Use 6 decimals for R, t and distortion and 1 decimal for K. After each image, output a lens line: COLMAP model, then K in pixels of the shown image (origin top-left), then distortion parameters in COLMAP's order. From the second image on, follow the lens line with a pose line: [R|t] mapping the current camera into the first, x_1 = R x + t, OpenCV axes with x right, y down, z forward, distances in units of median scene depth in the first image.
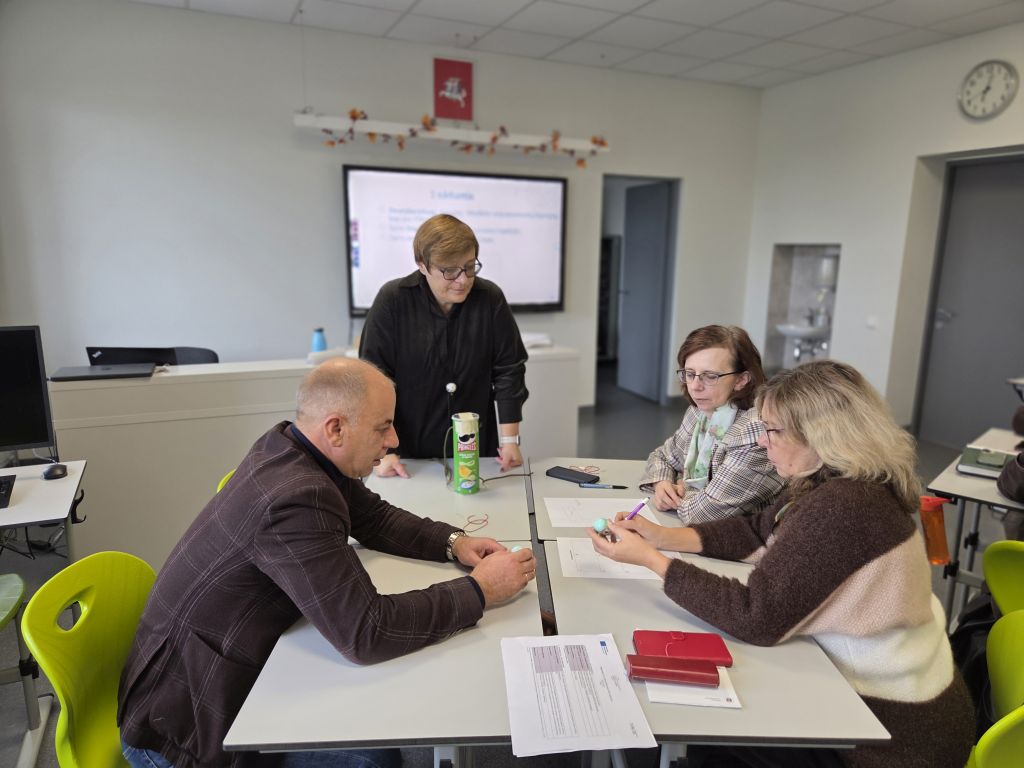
lens RADIAL K [[674.7, 0, 512.0], [0, 674.7, 384.0], [0, 0, 1]] dist [0.063229, -0.055308]
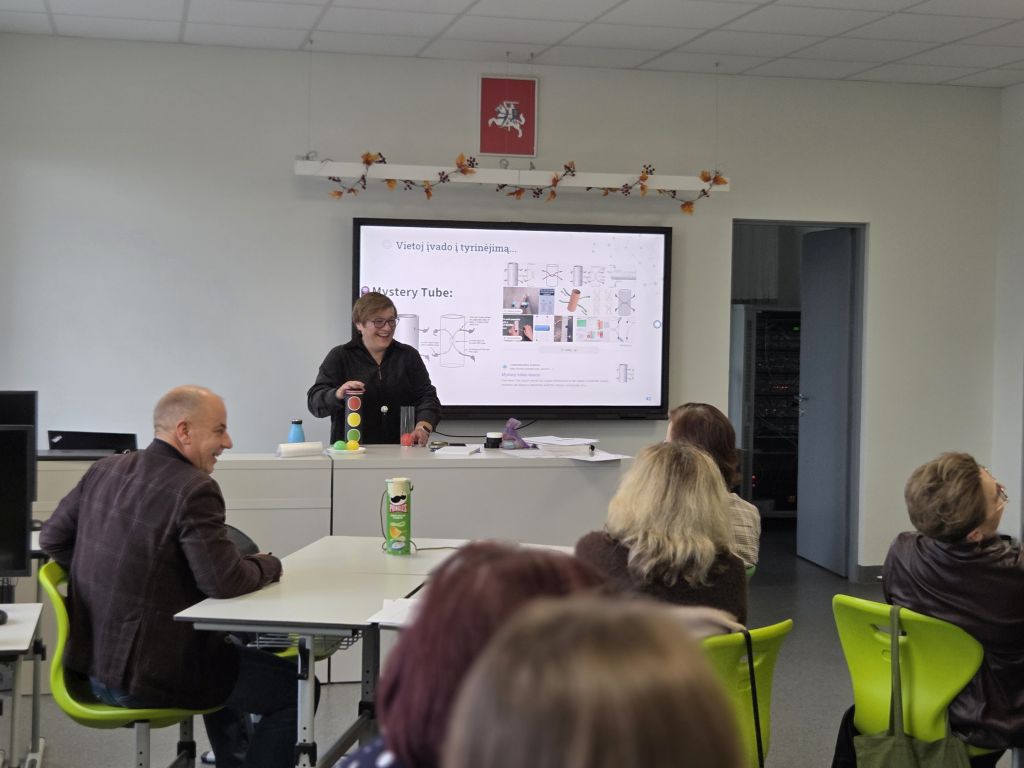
lens RADIAL K [[1486.8, 0, 512.0], [0, 1486.8, 384.0], [0, 0, 1]] dist [0.092618, -0.180320]
pose [[0.982223, 0.011398, -0.187372, 0.232135], [-0.041194, 0.986913, -0.155906, 0.110219], [0.183143, 0.160853, 0.969838, -0.536795]]
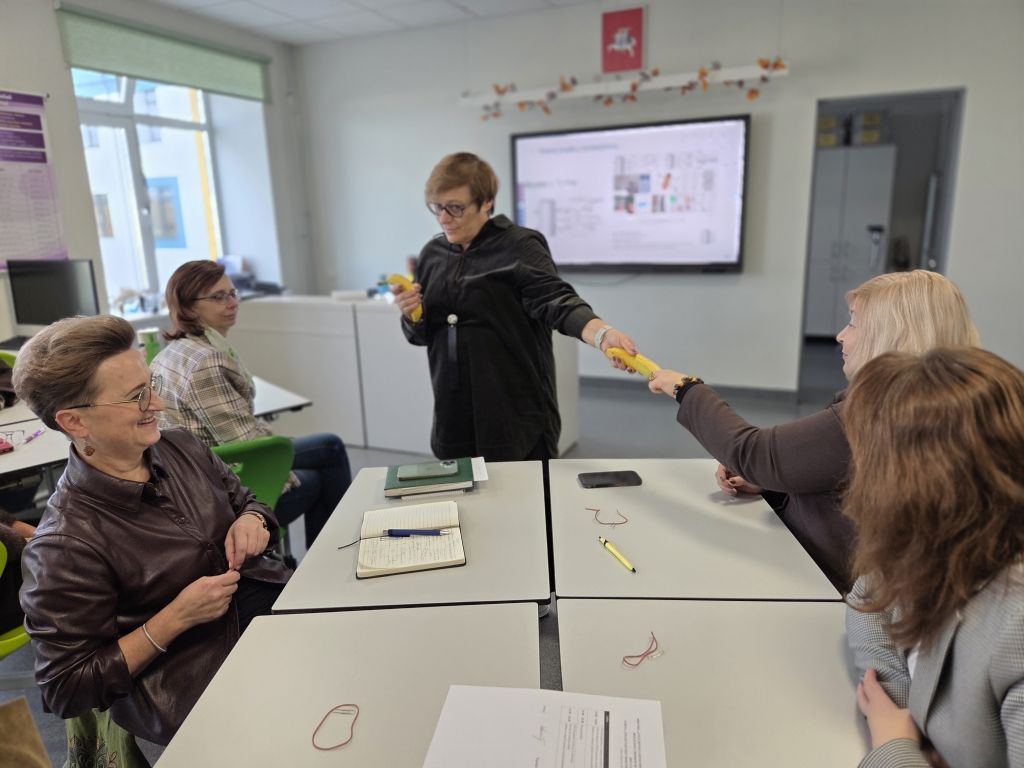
lens RADIAL K [[693.2, 0, 512.0], [0, 693.2, 384.0], [0, 0, 1]] dist [0.063030, -0.057510]
pose [[0.674426, 0.141879, -0.724582, 0.632871], [-0.111589, 0.989678, 0.089922, -0.014782], [0.729861, 0.020209, 0.683297, 0.207541]]
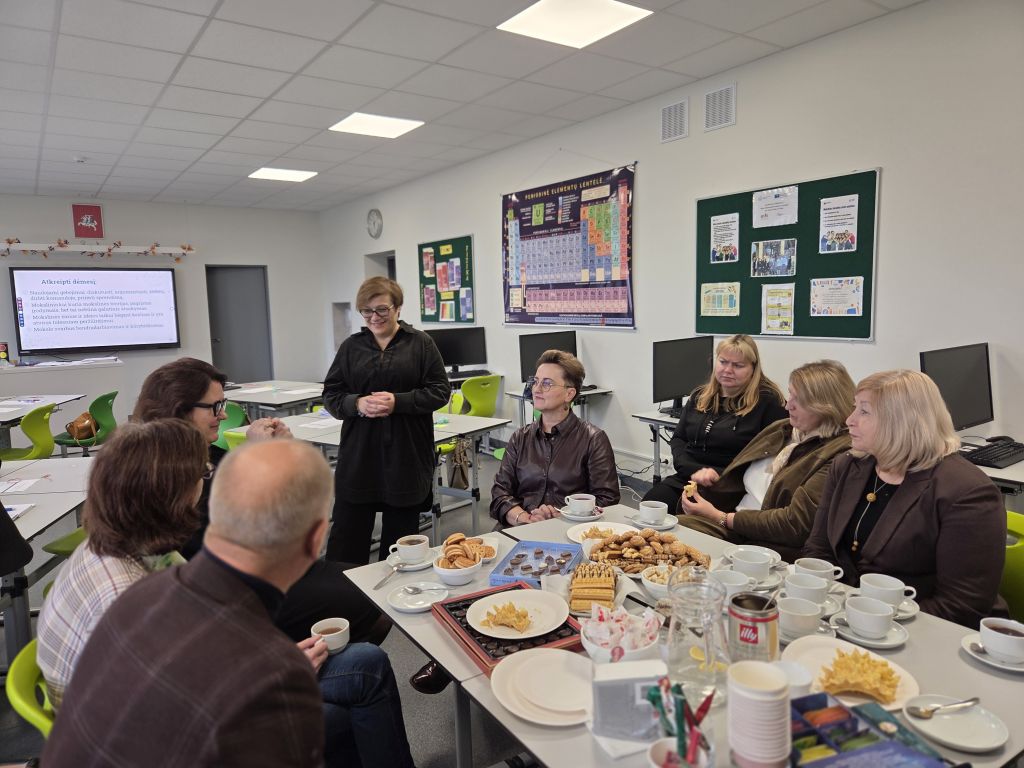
lens RADIAL K [[674.7, 0, 512.0], [0, 674.7, 384.0], [0, 0, 1]] dist [0.063229, -0.055308]
pose [[0.982033, -0.060406, 0.178780, 0.652305], [0.074825, 0.994370, -0.075034, 0.192010], [-0.173241, 0.087063, 0.981024, -0.874728]]
